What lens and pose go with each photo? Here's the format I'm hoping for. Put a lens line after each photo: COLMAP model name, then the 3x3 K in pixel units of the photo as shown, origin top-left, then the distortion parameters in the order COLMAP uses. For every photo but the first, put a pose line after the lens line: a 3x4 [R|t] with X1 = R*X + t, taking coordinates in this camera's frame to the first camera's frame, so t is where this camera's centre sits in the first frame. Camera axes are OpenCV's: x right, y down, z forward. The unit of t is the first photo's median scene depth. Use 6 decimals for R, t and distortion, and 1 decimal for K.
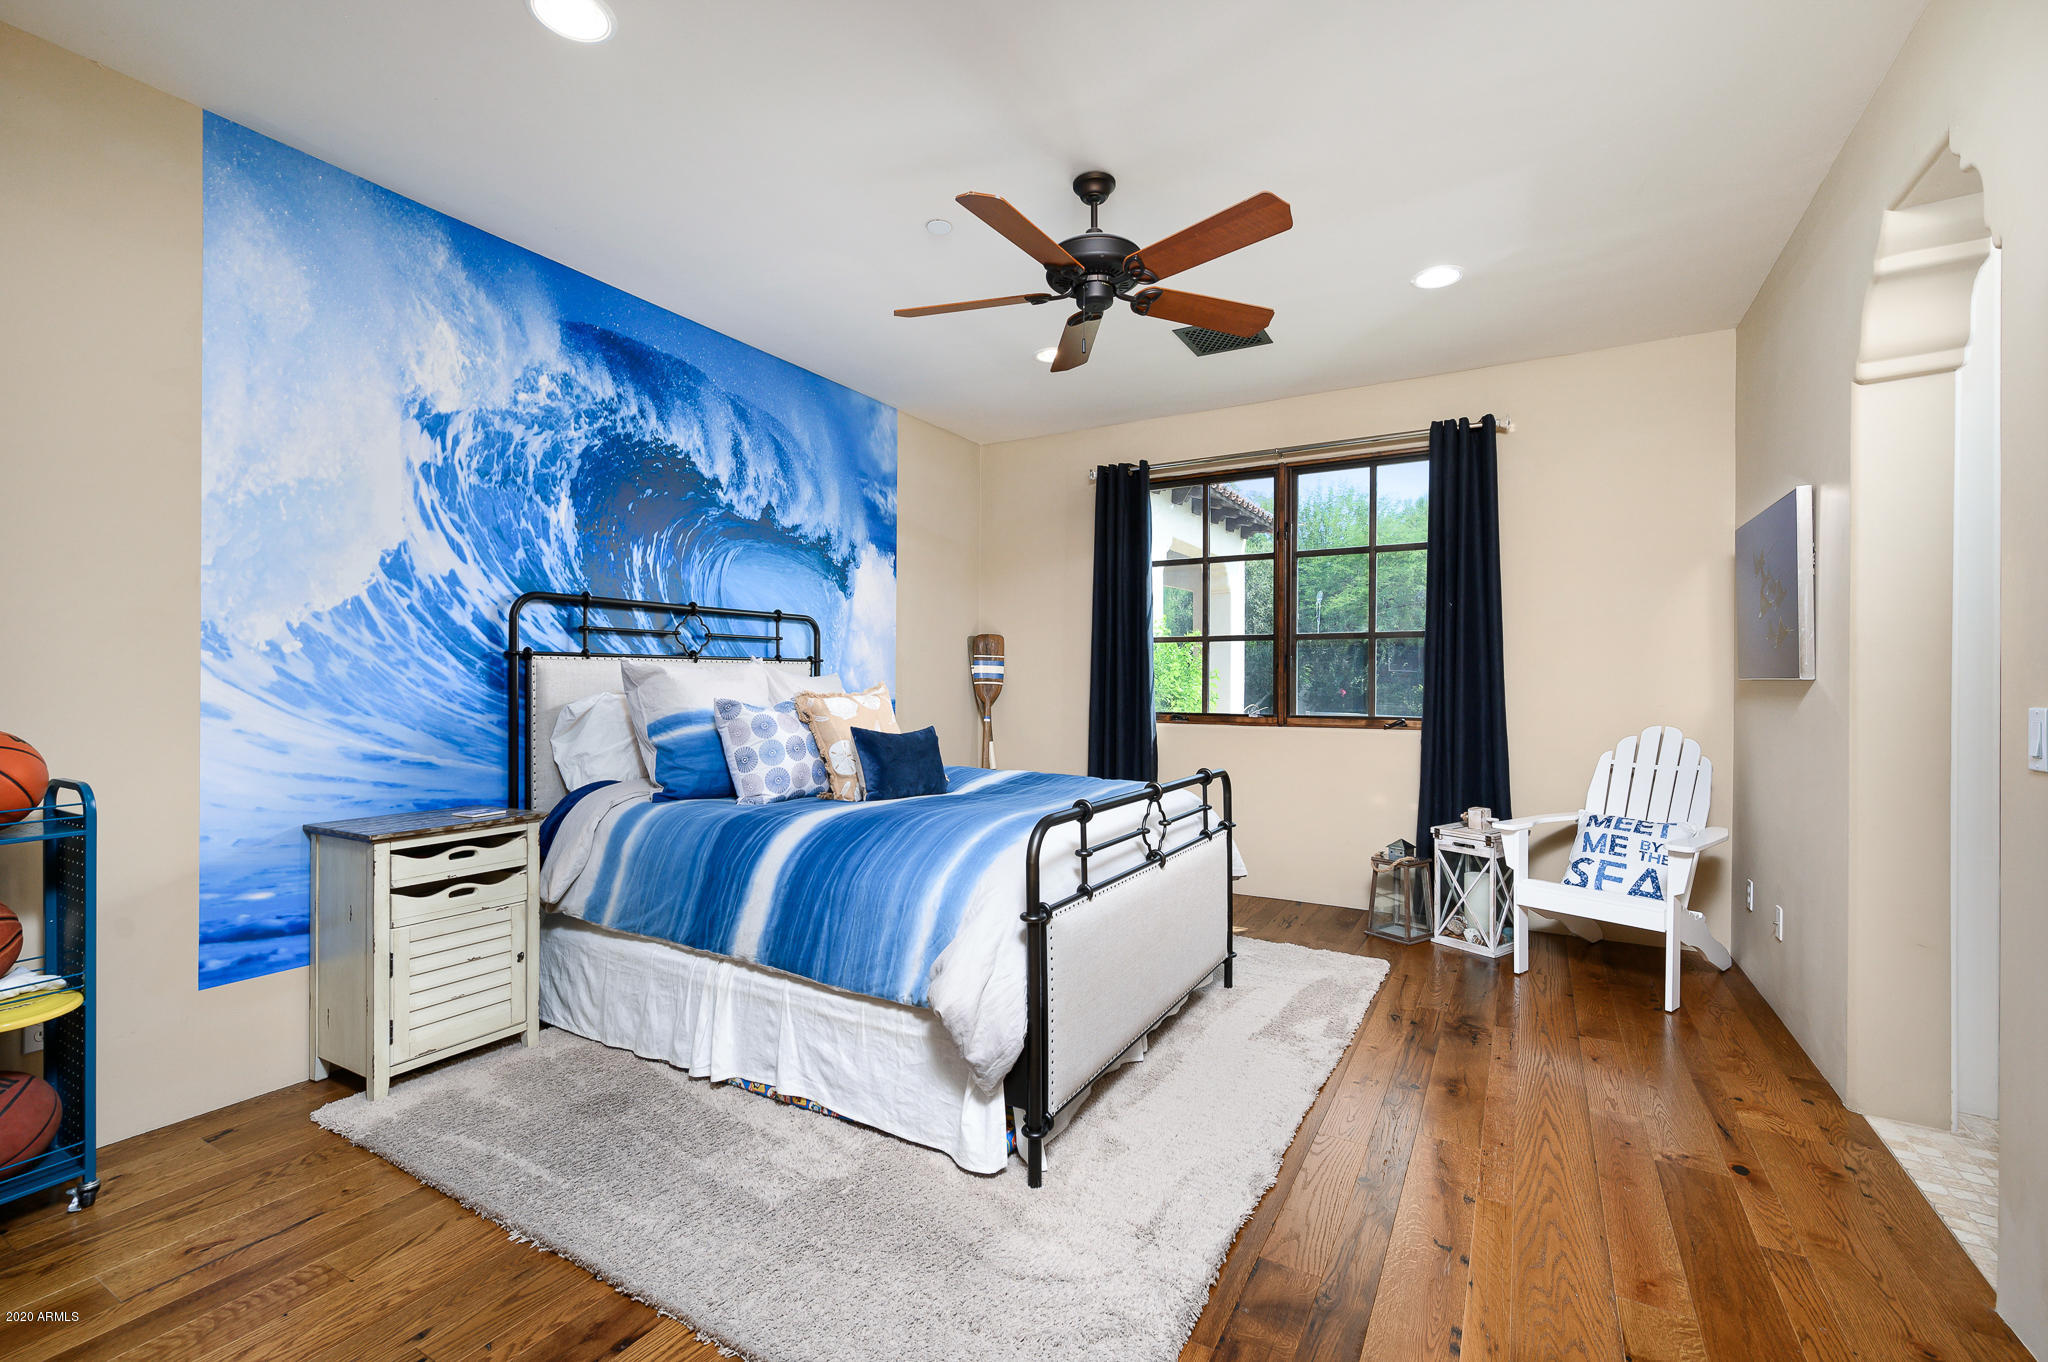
lens RADIAL K [[858.6, 0, 1021.6], [0, 858.6, 680.6], [0, 0, 1]] dist [-0.013518, -0.000147]
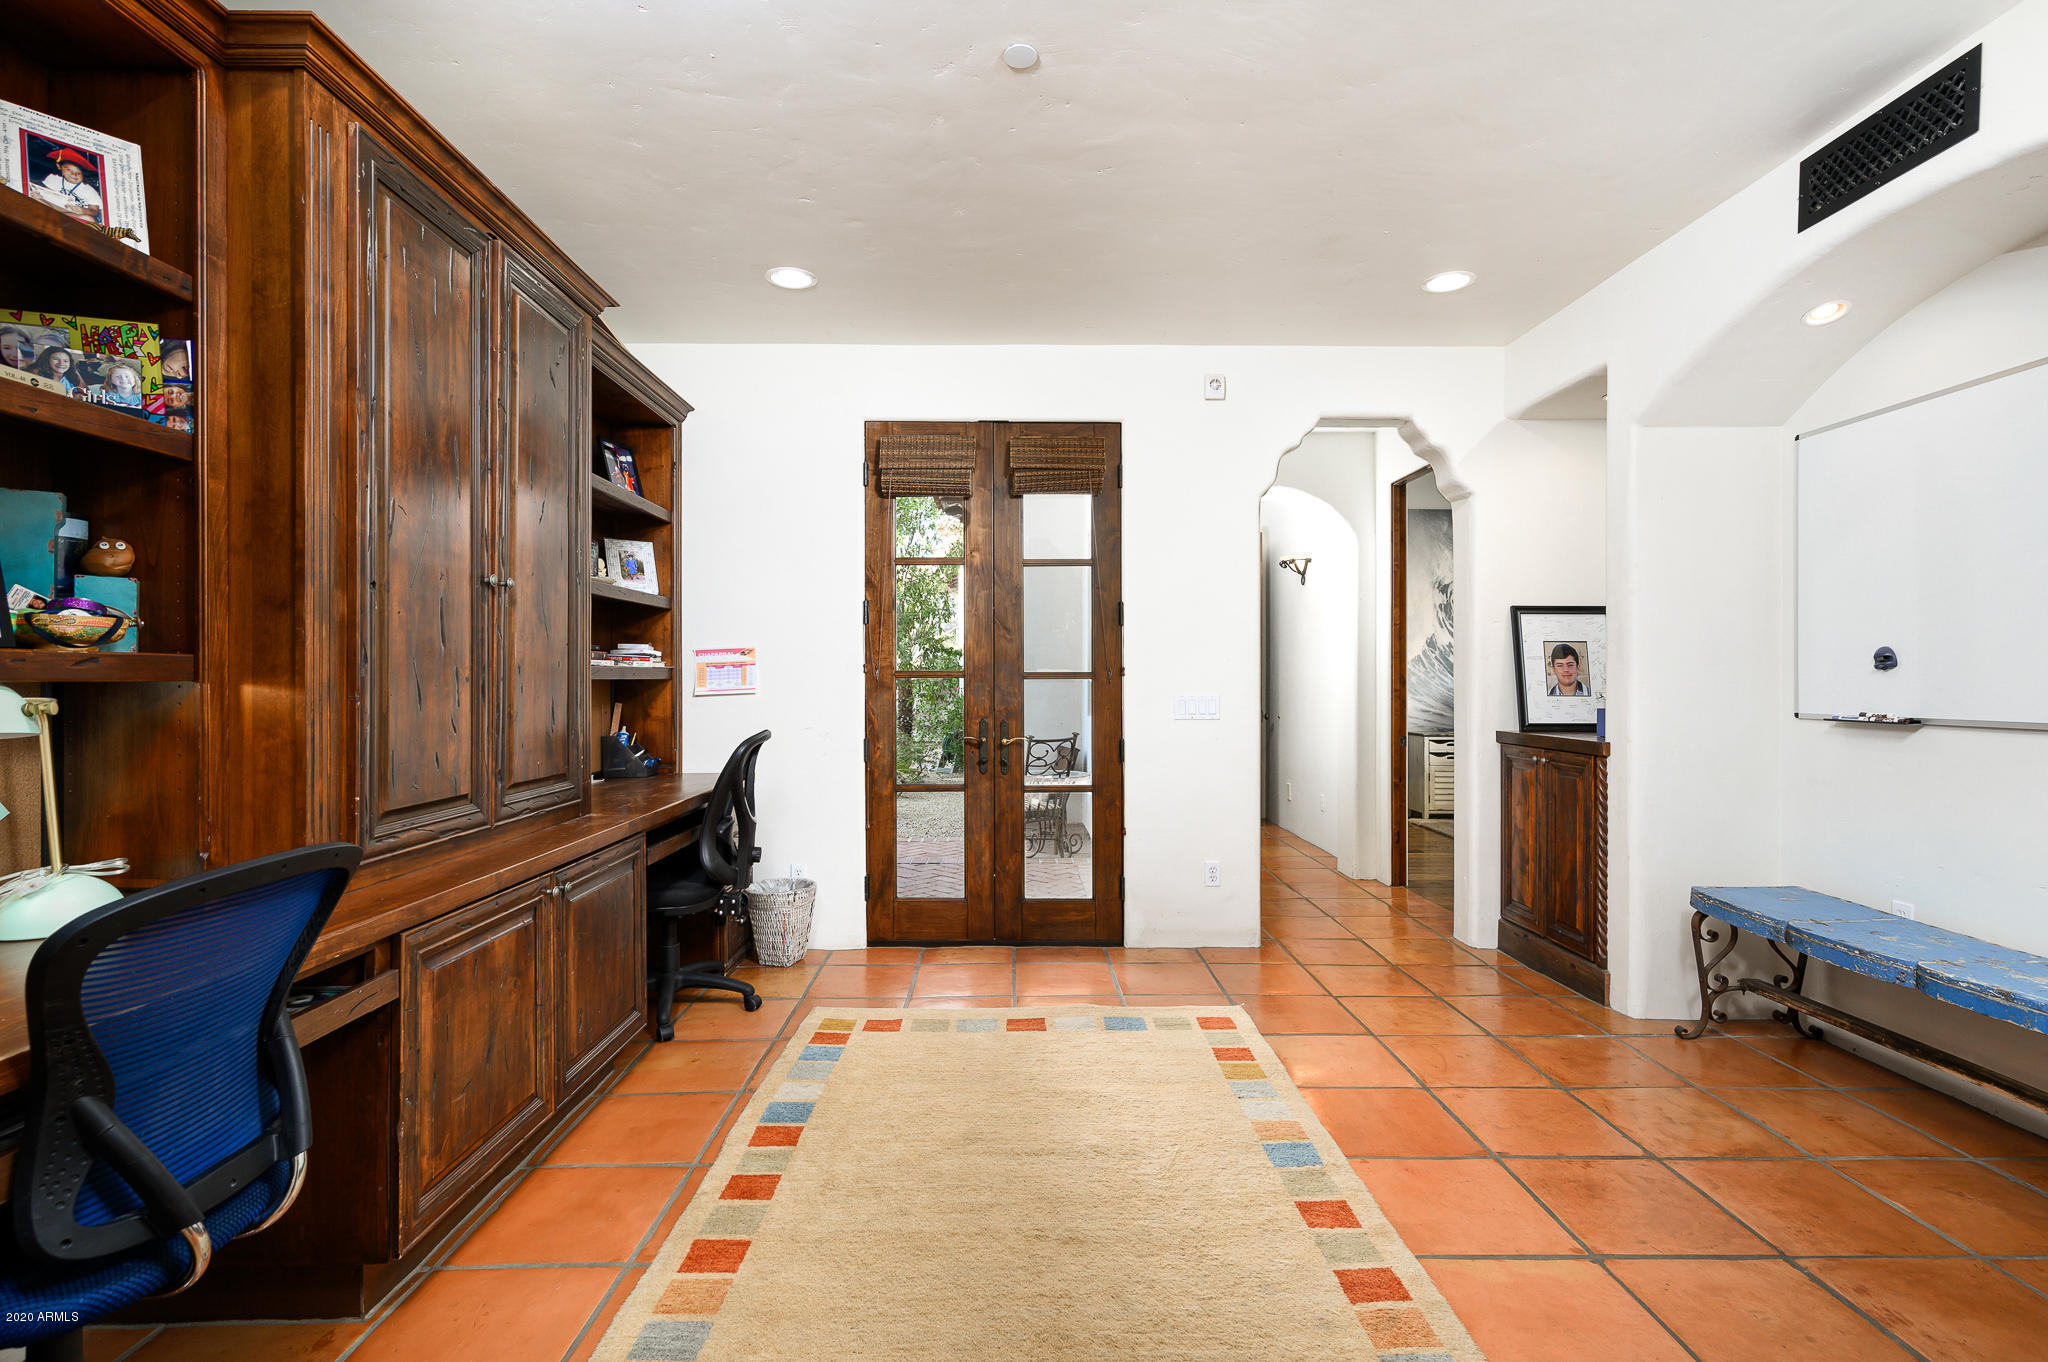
lens RADIAL K [[942.6, 0, 1022.4], [0, 942.6, 681.0], [0, 0, 1]] dist [0.003601, -0.000730]
pose [[0.515564, 0.003304, -0.856845, 1.245241], [-0.000500, 0.999994, 0.003556, -0.019670], [0.856851, -0.001405, 0.515563, -1.770171]]
